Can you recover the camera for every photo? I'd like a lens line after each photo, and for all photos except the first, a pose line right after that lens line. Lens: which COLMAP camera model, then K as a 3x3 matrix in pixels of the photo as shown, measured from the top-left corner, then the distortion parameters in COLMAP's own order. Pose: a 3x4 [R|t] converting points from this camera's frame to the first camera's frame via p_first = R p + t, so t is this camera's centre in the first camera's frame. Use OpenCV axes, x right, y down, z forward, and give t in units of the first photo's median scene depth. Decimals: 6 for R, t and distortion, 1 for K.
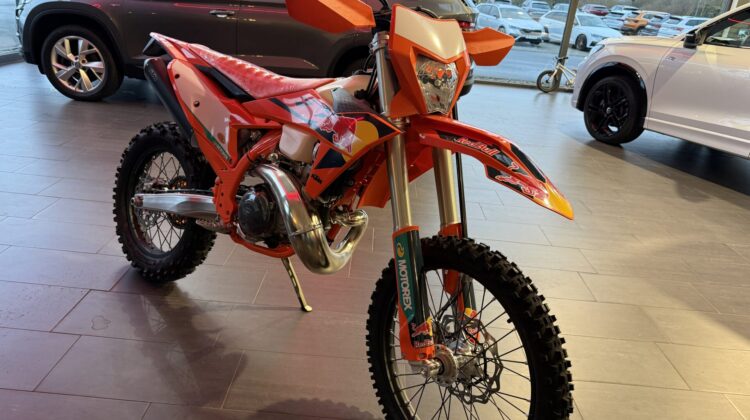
lens RADIAL K [[520.9, 0, 375.0], [0, 520.9, 210.0], [0, 0, 1]] dist [-0.008301, -0.003206]
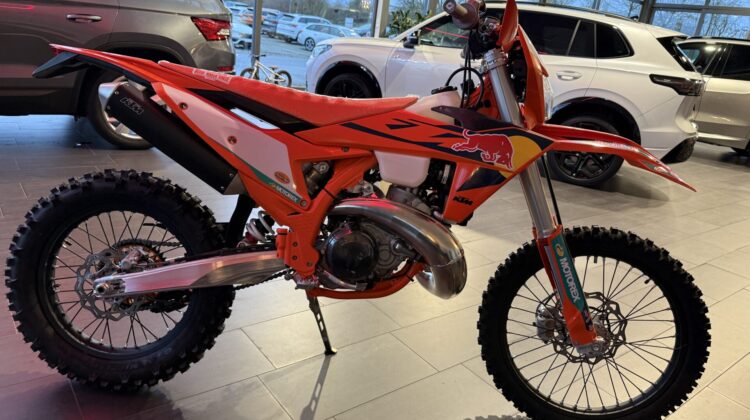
lens RADIAL K [[520.9, 0, 375.0], [0, 520.9, 210.0], [0, 0, 1]] dist [-0.008301, -0.003206]
pose [[0.775070, -0.192512, 0.601836, -0.569493], [0.185879, 0.979780, 0.074024, -0.101771], [-0.603917, 0.054495, 0.795182, 0.224185]]
